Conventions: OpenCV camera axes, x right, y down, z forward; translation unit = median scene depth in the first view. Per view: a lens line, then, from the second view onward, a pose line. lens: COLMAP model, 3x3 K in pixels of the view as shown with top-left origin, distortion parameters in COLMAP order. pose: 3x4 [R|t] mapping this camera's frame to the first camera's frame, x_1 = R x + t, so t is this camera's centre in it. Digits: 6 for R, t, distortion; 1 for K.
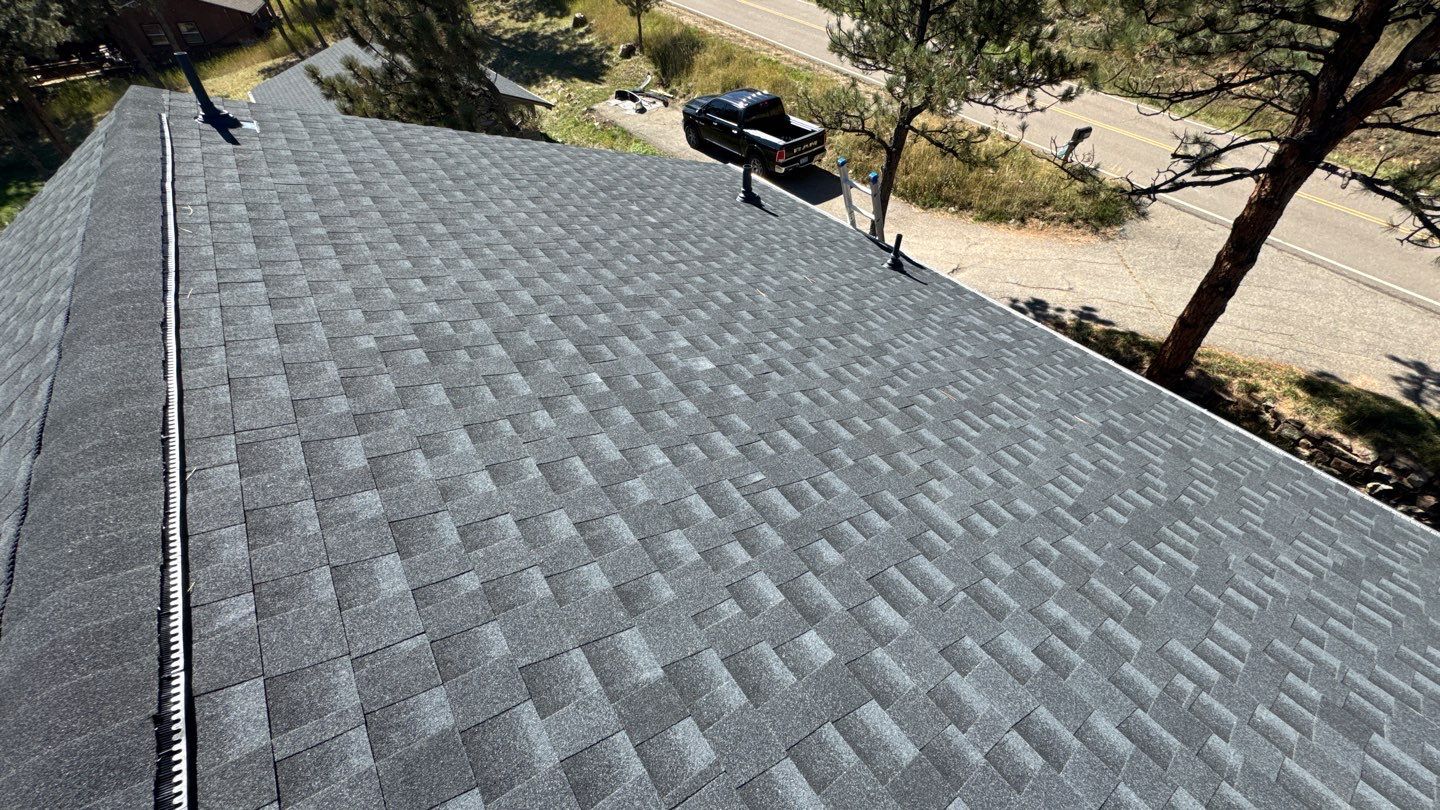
lens RADIAL K [[575.6, 0, 720.6], [0, 575.6, 406.0], [0, 0, 1]] dist [-0.002603, -0.000445]
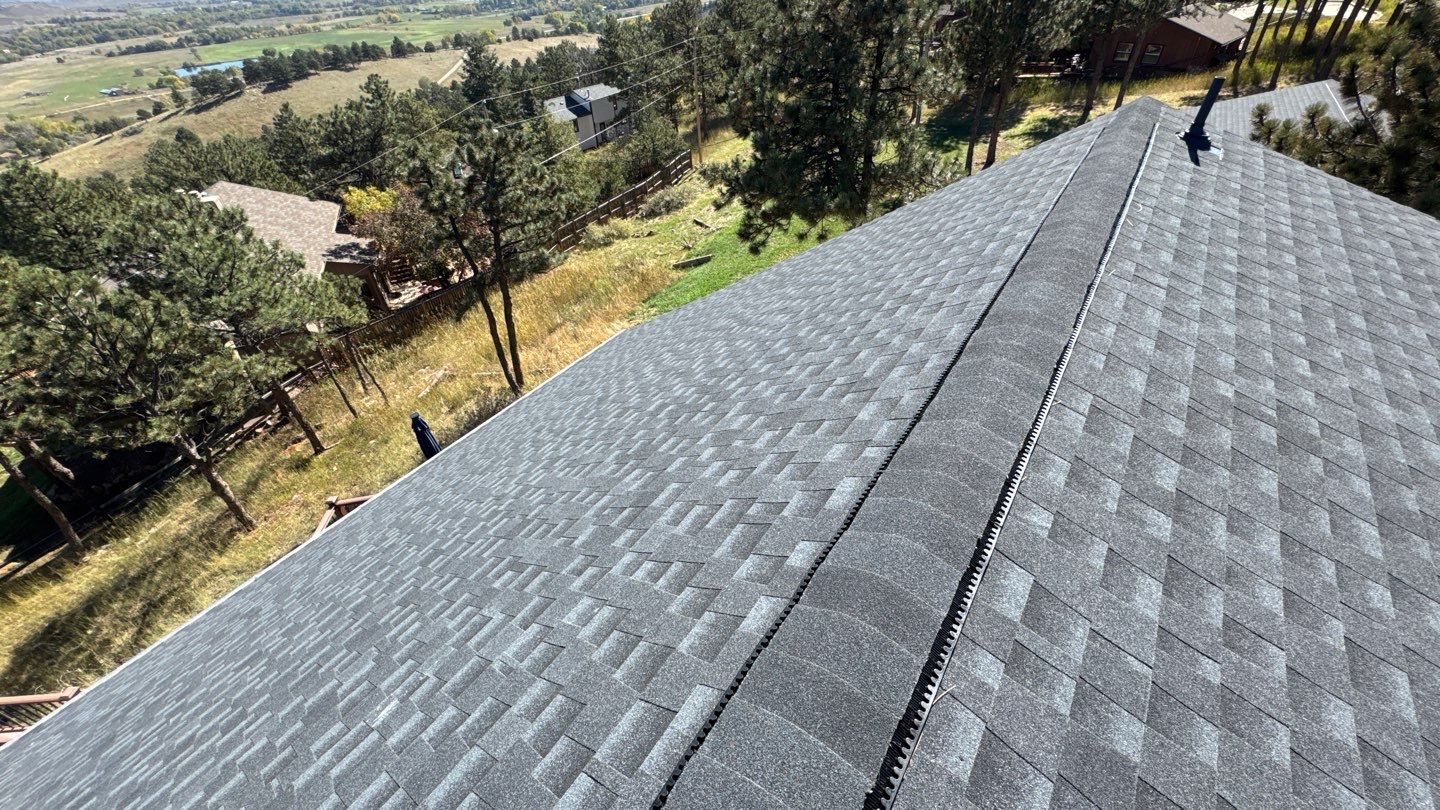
lens RADIAL K [[575.6, 0, 720.8], [0, 575.6, 403.9], [0, 0, 1]] dist [-0.002603, -0.000445]
pose [[0.333090, 0.575545, -0.746860, -0.176787], [-0.602924, 0.739003, 0.300594, 0.128223], [0.724937, 0.350175, 0.593164, -0.165845]]
